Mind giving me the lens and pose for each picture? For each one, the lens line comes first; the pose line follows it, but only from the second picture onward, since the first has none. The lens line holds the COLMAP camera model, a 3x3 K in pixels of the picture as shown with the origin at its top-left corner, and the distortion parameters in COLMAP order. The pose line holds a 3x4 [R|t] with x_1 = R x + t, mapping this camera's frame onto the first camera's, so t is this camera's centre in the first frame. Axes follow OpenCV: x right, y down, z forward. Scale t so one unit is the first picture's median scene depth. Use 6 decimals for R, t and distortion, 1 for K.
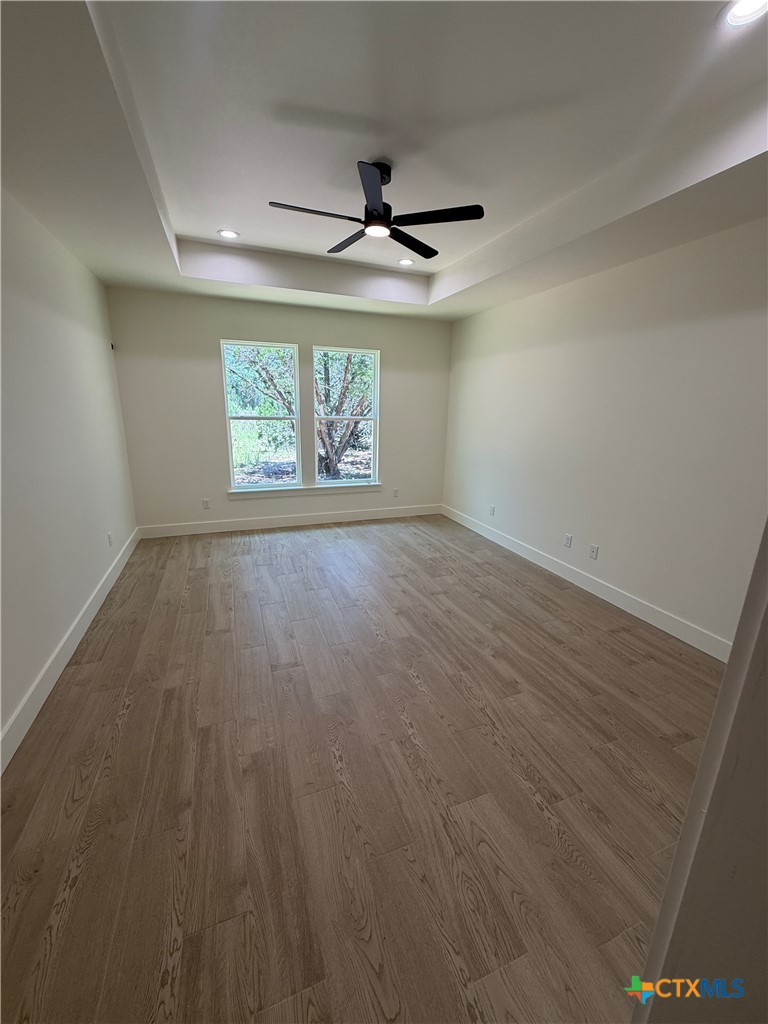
lens RADIAL K [[410.5, 0, 383.2], [0, 410.5, 511.8], [0, 0, 1]] dist [0.002776, -0.000285]
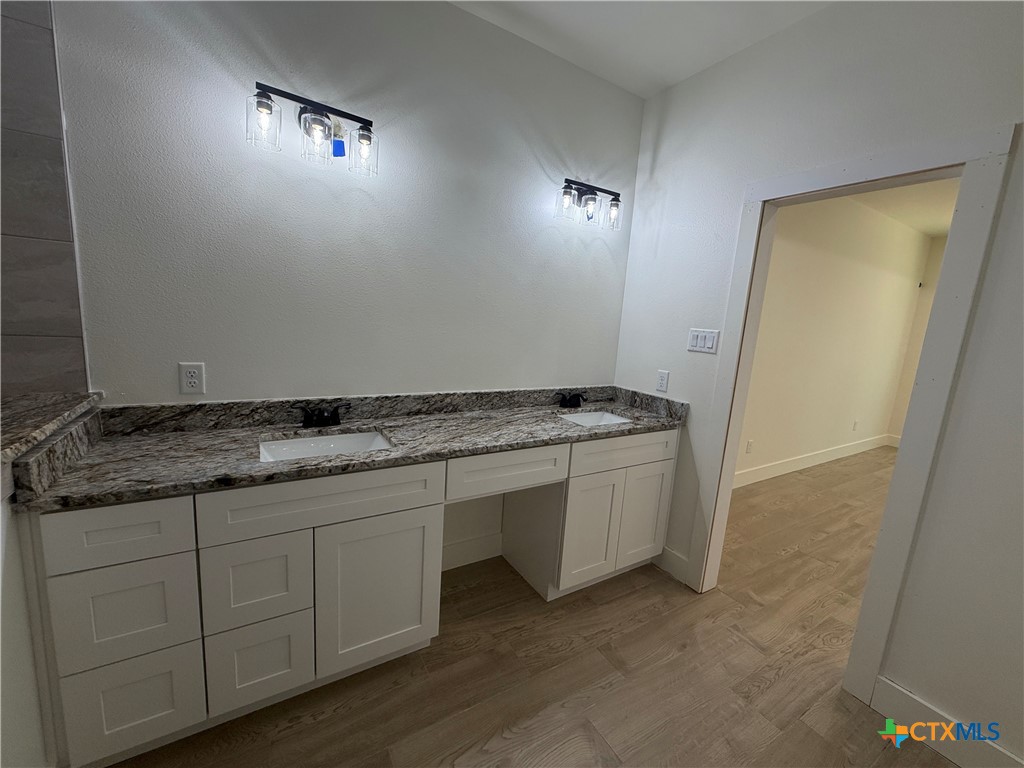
lens RADIAL K [[410.5, 0, 511.5], [0, 410.5, 384.9], [0, 0, 1]] dist [0.002776, -0.000285]
pose [[0.188114, 0.147207, -0.971053, 0.637095], [-0.308908, 0.947395, 0.083779, 0.279541], [0.932303, 0.284206, 0.223691, -0.593992]]
